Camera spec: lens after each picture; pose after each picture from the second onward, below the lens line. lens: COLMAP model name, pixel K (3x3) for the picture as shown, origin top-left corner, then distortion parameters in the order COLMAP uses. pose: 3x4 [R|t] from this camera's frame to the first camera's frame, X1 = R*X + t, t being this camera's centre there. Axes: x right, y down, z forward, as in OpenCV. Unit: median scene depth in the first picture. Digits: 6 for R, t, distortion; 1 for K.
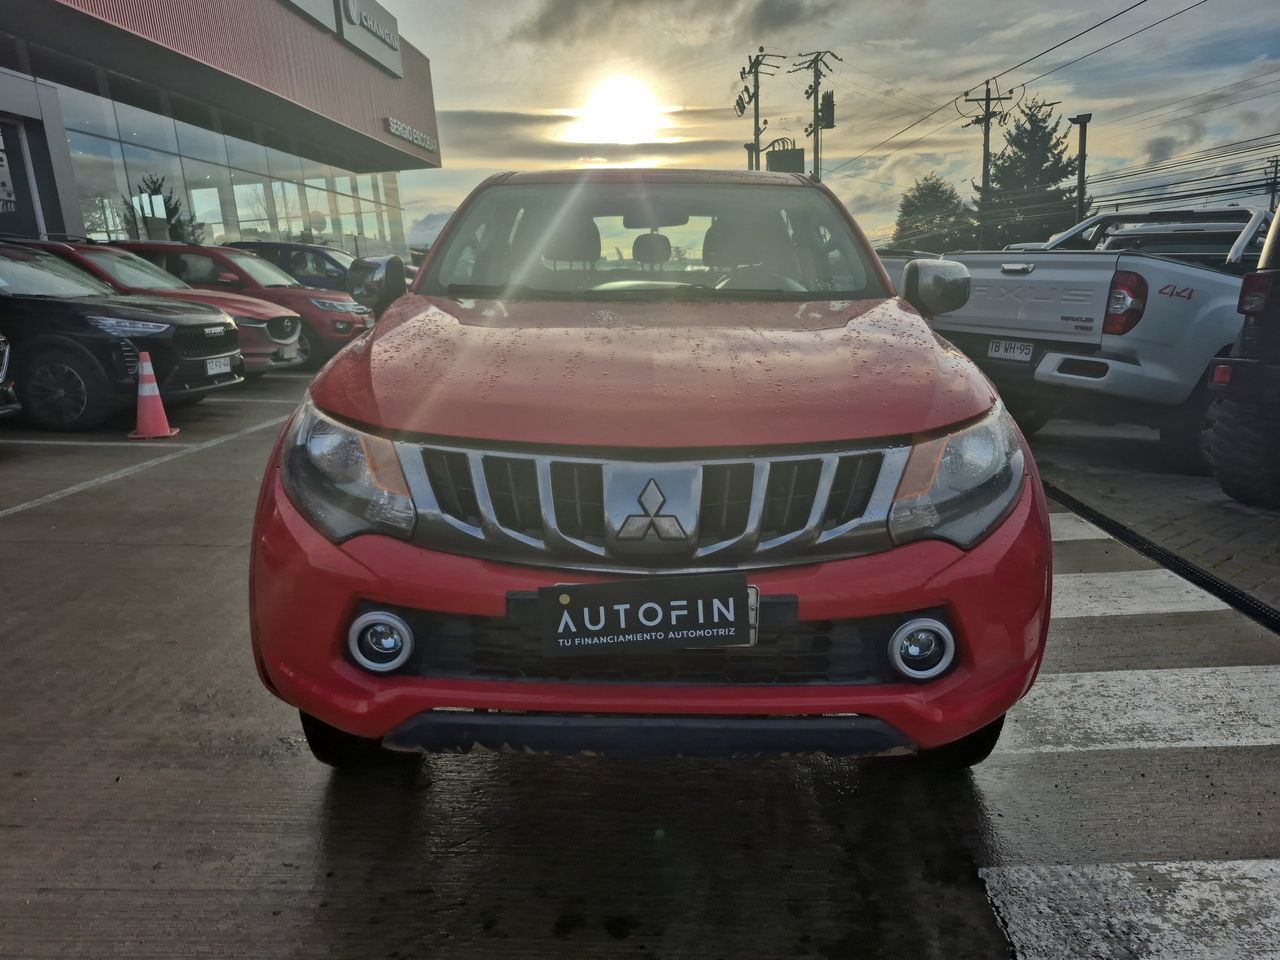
lens RADIAL K [[890.5, 0, 640.0], [0, 890.5, 480.0], [0, 0, 1]] dist [0.035685, -0.025323]
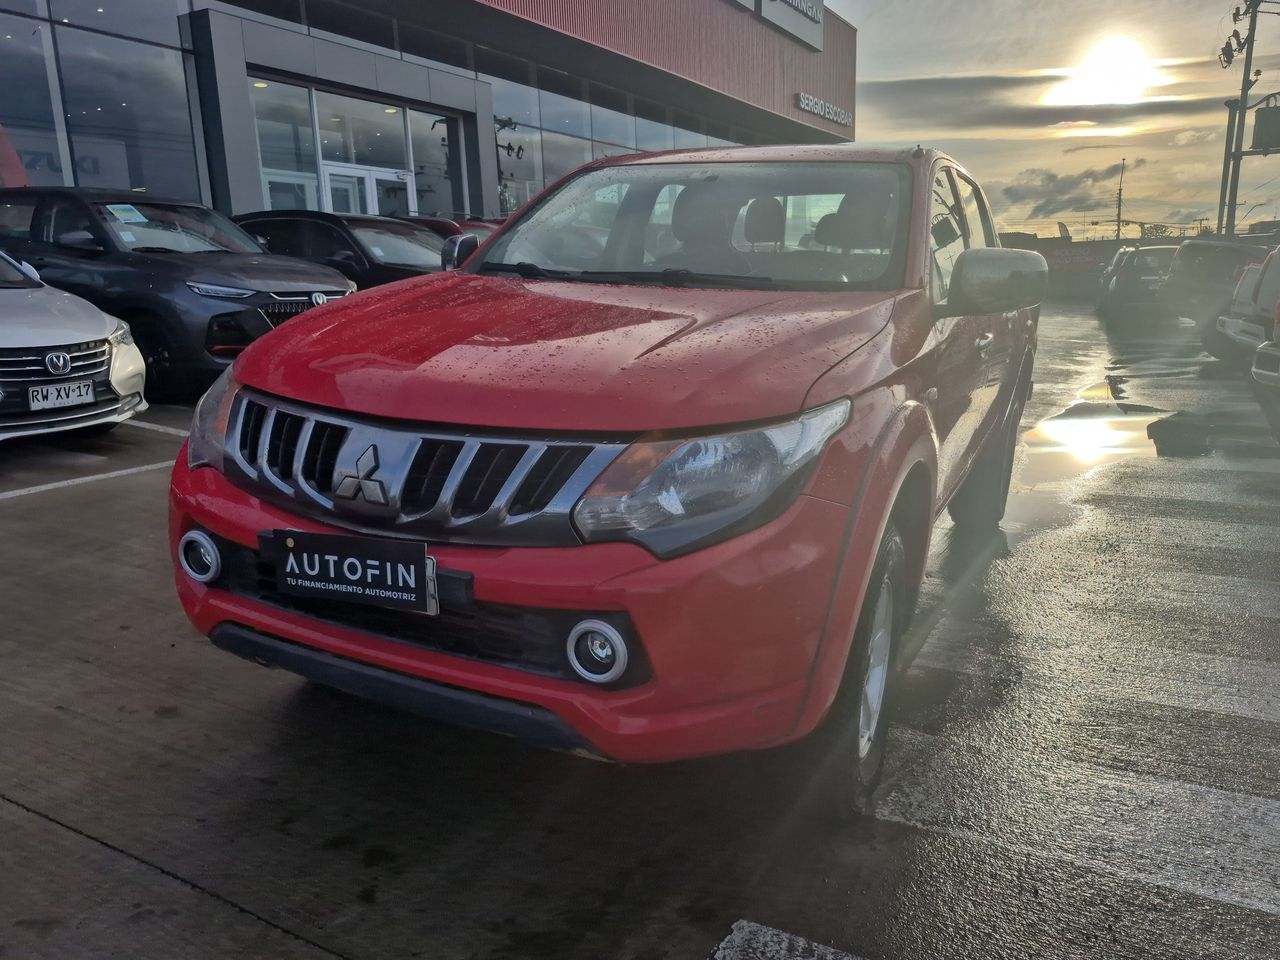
lens RADIAL K [[896.8, 0, 640.0], [0, 896.8, 480.0], [0, 0, 1]] dist [0.091461, -0.075599]
pose [[0.907832, 0.125233, -0.400198, 0.746319], [-0.117276, 0.992105, 0.044421, -0.045471], [0.402602, 0.006607, 0.915351, 0.132873]]
